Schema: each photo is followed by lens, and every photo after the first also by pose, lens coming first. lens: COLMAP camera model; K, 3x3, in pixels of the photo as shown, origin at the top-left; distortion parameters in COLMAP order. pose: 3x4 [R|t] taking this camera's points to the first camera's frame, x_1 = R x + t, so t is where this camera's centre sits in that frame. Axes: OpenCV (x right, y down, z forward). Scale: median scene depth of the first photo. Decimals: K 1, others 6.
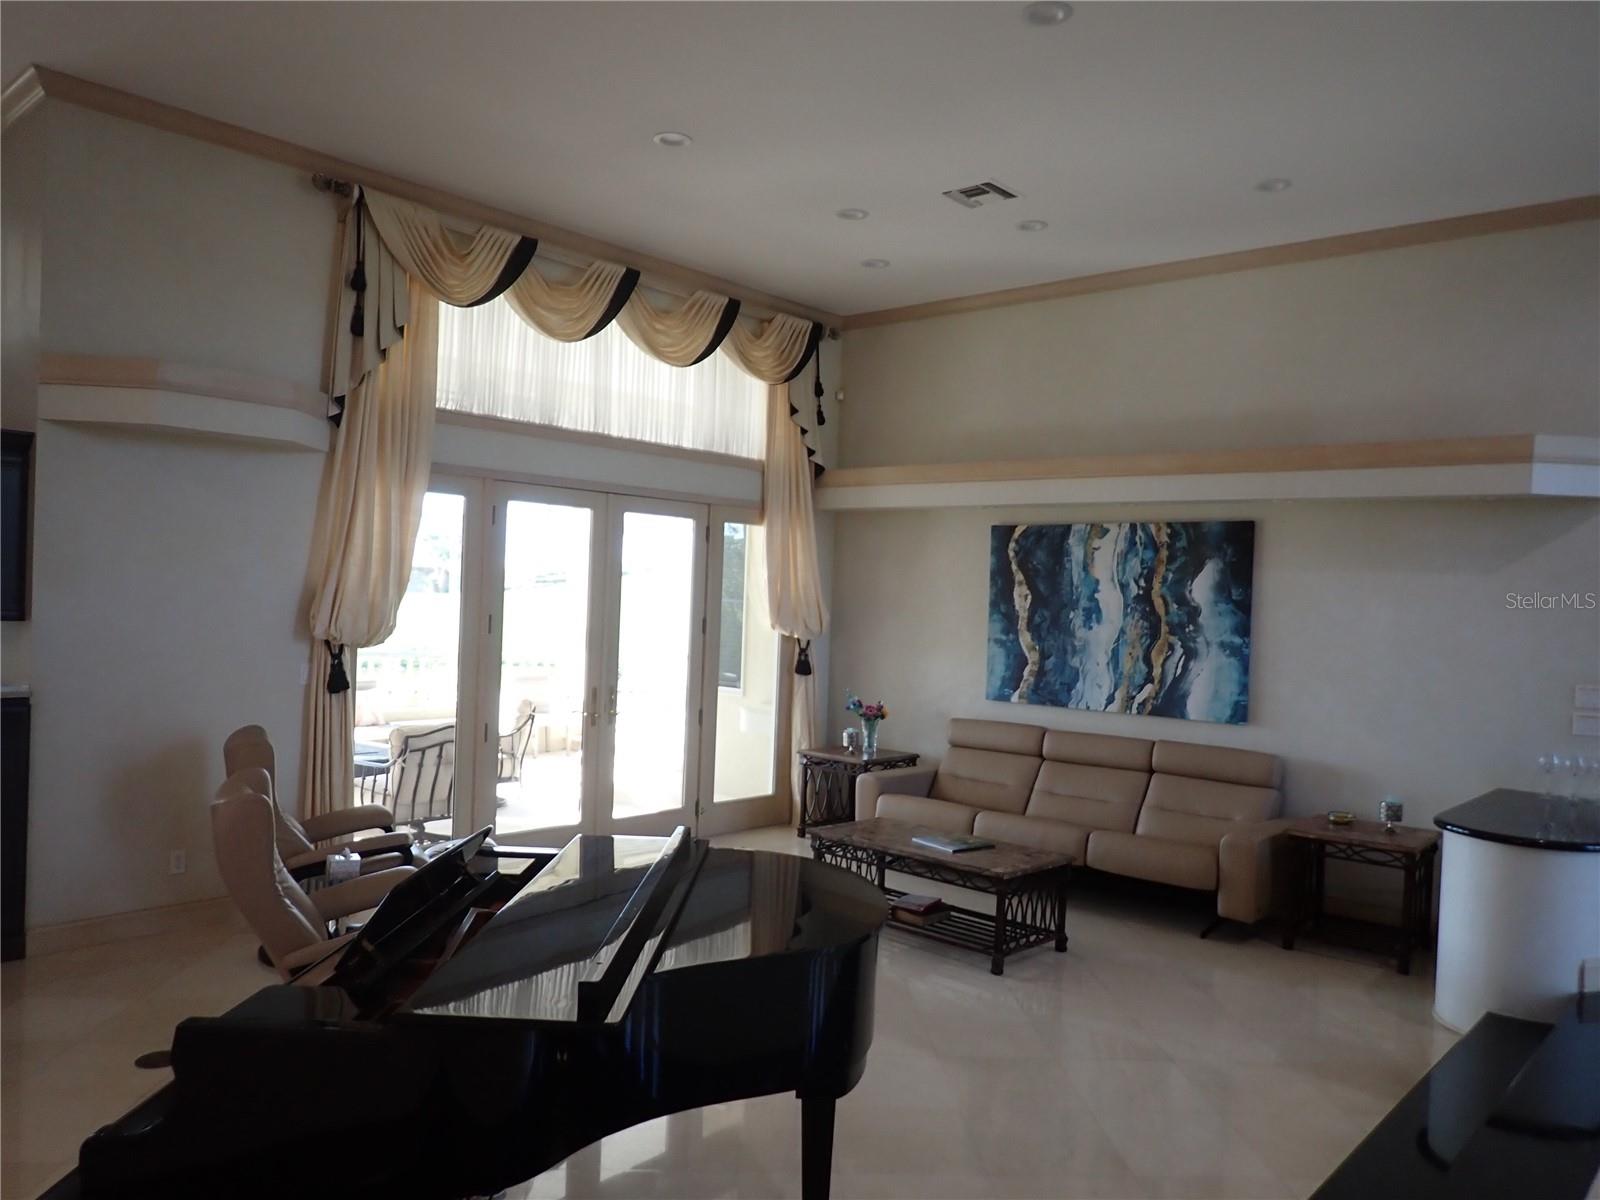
lens RADIAL K [[1175.7, 0, 798.4], [0, 1175.7, 609.2], [0, 0, 1]] dist [-0.004157, -0.001400]
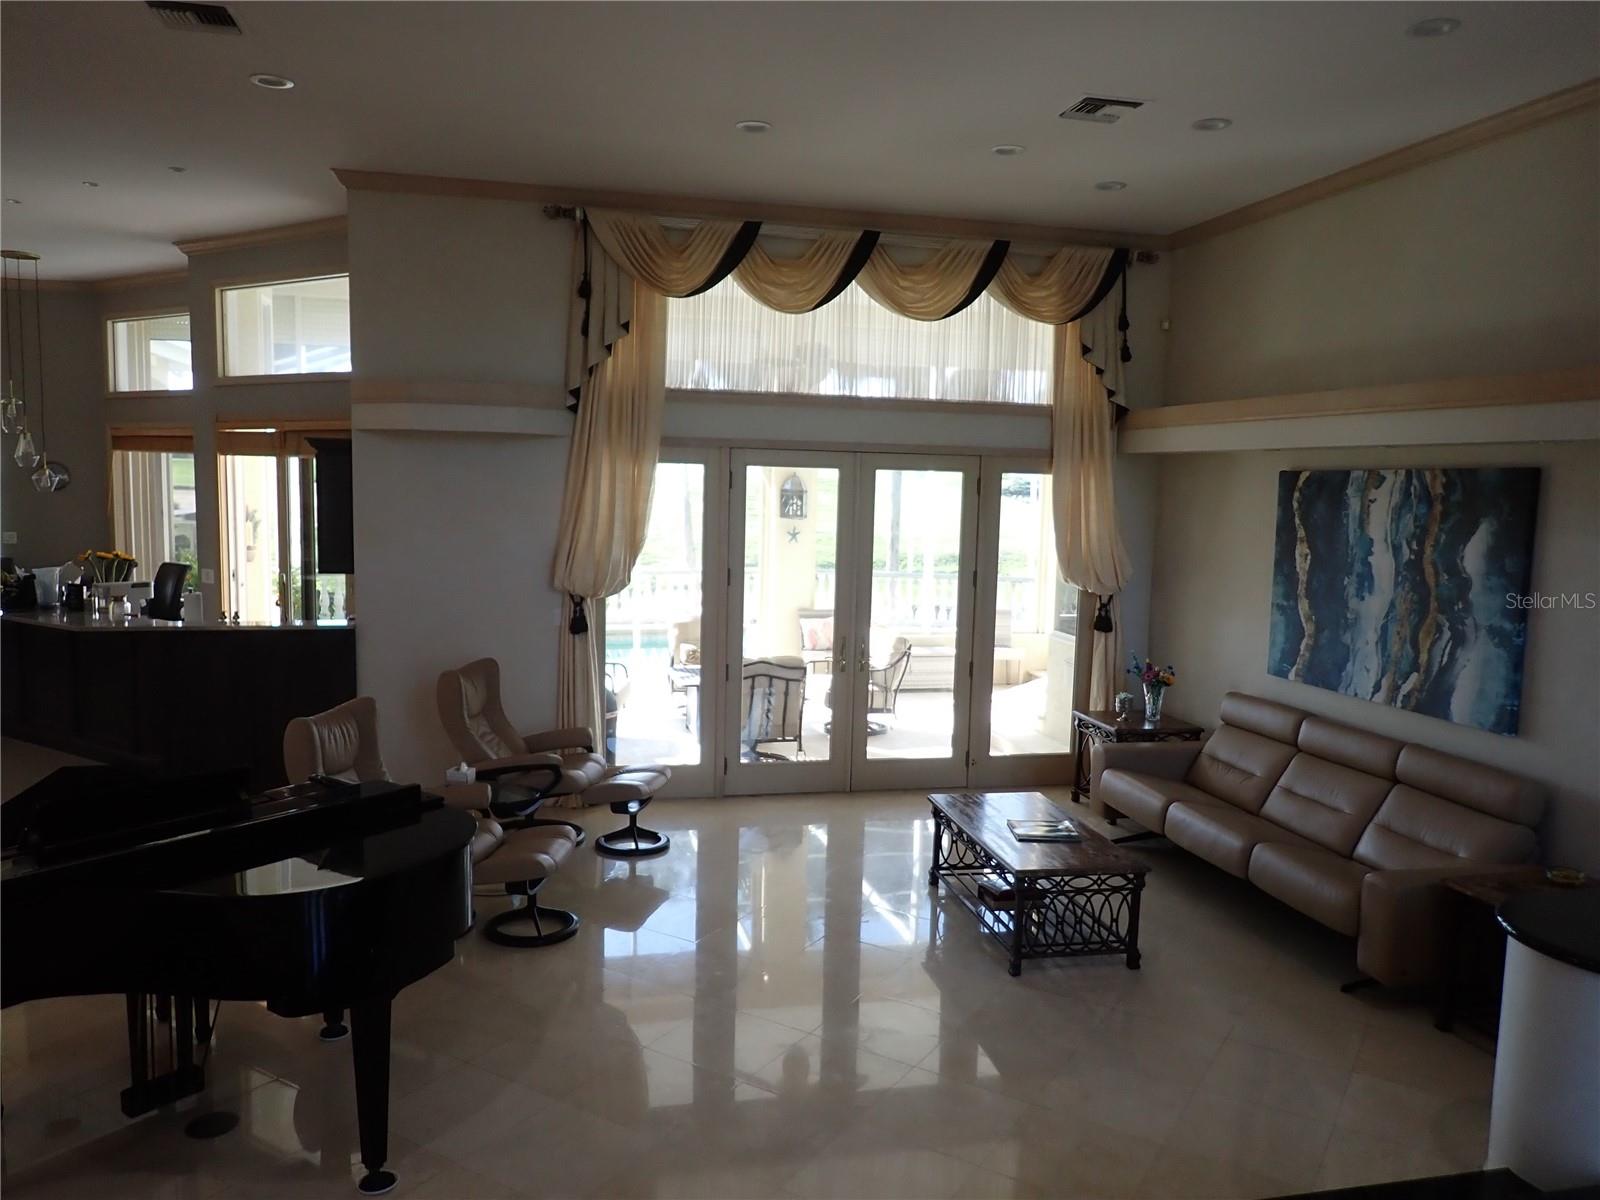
lens RADIAL K [[1175.7, 0, 798.4], [0, 1175.7, 609.2], [0, 0, 1]] dist [-0.004157, -0.001400]
pose [[0.819071, 0.043697, -0.572026, 0.397044], [-0.001150, 0.997218, 0.074530, -0.037051], [0.573691, -0.060388, 0.816842, 0.107436]]
